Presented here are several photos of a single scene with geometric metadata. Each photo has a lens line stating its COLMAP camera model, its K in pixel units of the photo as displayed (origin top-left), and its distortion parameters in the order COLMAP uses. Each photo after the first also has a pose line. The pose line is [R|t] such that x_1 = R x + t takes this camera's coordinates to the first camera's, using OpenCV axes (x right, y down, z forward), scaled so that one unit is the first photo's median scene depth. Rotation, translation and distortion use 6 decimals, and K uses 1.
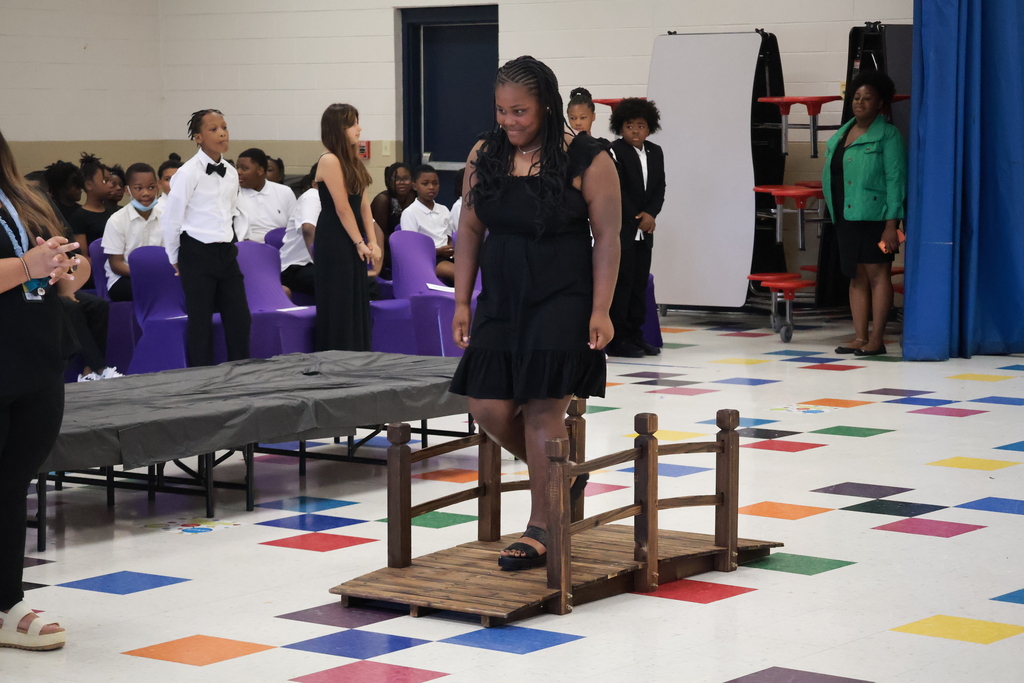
lens RADIAL K [[2602.8, 0, 512.0], [0, 2602.8, 341.5], [0, 0, 1]] dist [0.414052, 0.173430]
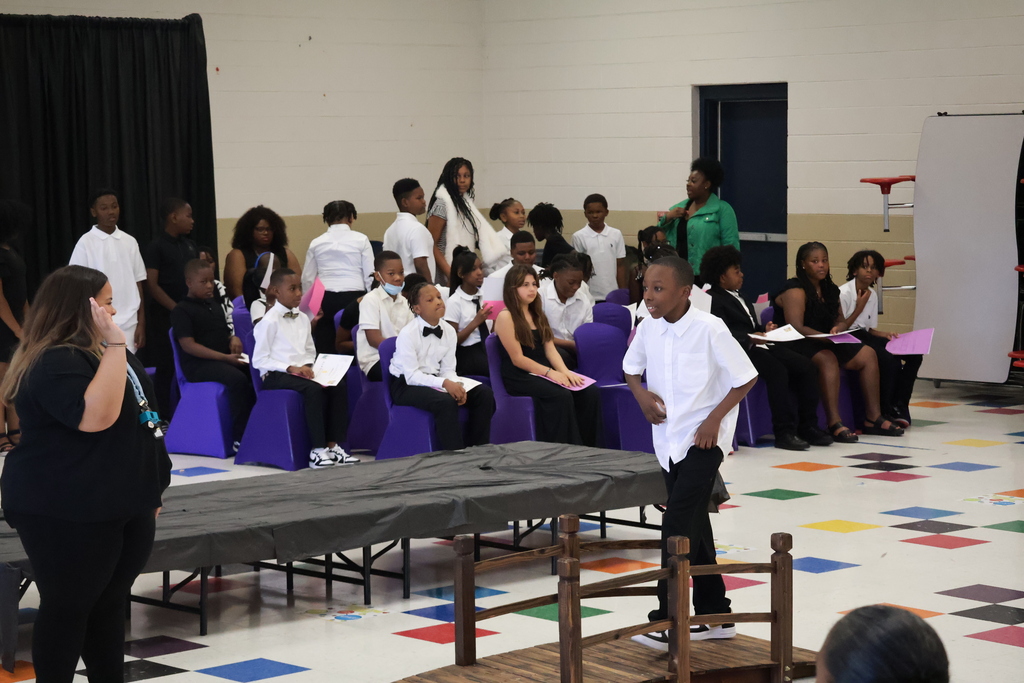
lens RADIAL K [[2602.8, 0, 512.0], [0, 2602.8, 341.5], [0, 0, 1]] dist [0.414052, 0.173430]
pose [[0.982793, 0.012984, -0.184254, 0.145103], [-0.013076, 0.999914, 0.000716, -0.044931], [0.184247, 0.001706, 0.982878, -0.082083]]
